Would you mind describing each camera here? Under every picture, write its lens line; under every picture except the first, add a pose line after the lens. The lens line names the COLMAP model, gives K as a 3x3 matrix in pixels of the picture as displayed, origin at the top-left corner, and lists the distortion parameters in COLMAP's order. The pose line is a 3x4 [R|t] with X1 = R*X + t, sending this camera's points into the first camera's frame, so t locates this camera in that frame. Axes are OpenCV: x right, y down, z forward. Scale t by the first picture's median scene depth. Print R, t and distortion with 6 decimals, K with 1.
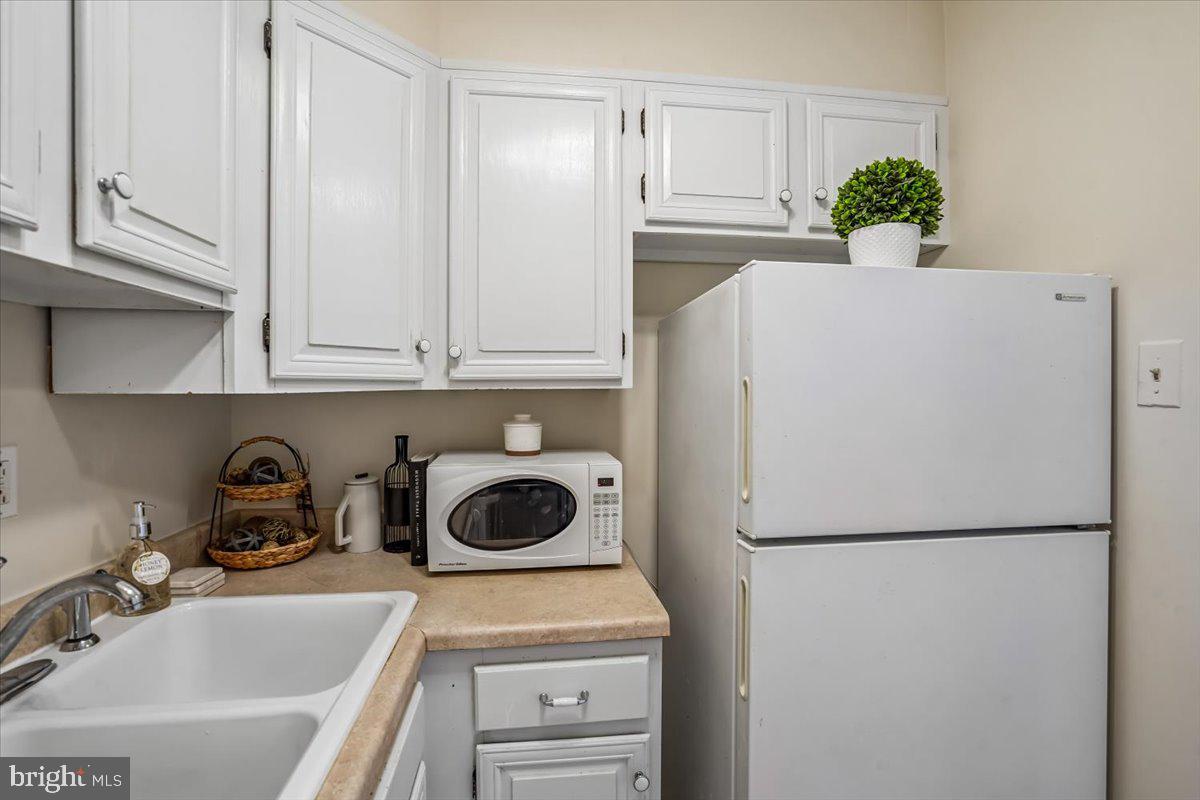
lens RADIAL K [[553.5, 0, 596.1], [0, 553.5, 397.8], [0, 0, 1]] dist [-0.000298, 0.000546]
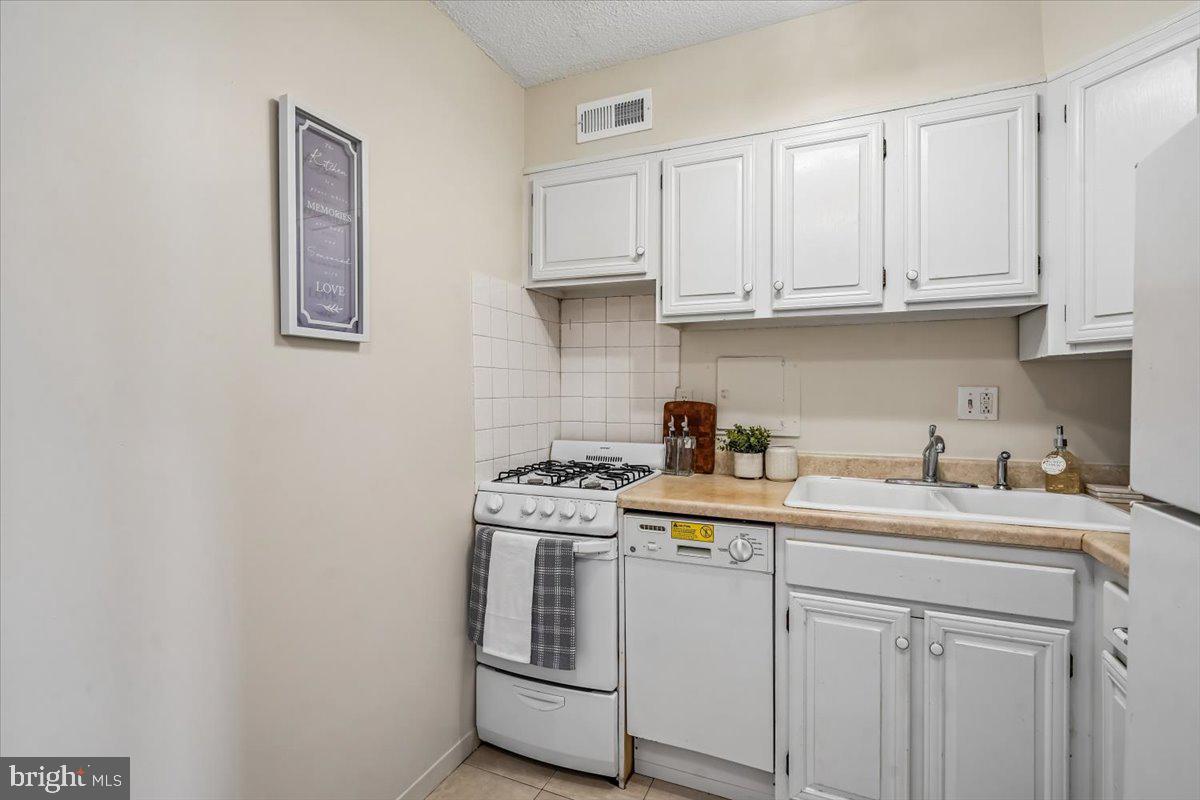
lens RADIAL K [[553.5, 0, 608.7], [0, 553.5, 392.0], [0, 0, 1]] dist [-0.000298, 0.000546]
pose [[-0.498003, -0.004856, -0.867162, 1.275490], [-0.014235, 0.999895, 0.002576, 0.104405], [0.867058, 0.013627, -0.498020, 0.659920]]
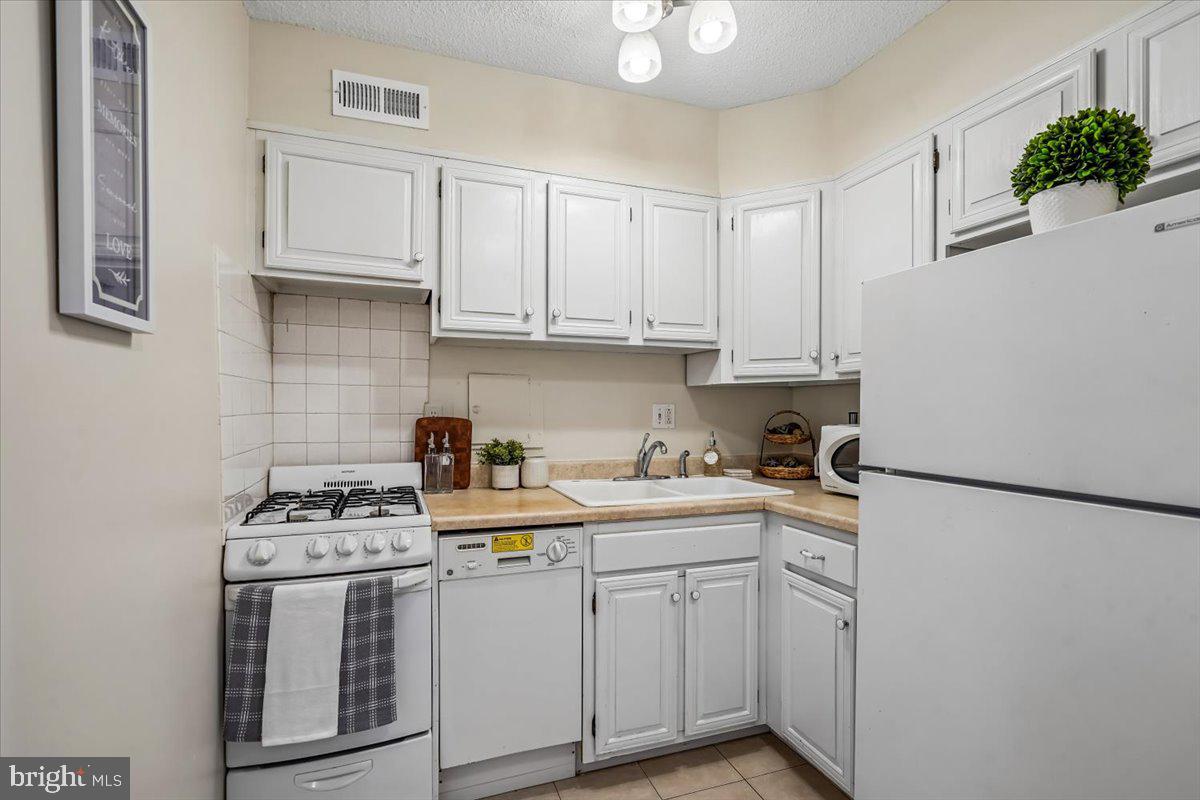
lens RADIAL K [[553.5, 0, 598.2], [0, 553.5, 407.7], [0, 0, 1]] dist [-0.000298, 0.000546]
pose [[0.222101, -0.002232, -0.975021, 1.437181], [-0.014925, 0.999872, -0.005689, 0.109206], [0.974909, 0.015816, 0.222039, -0.026502]]
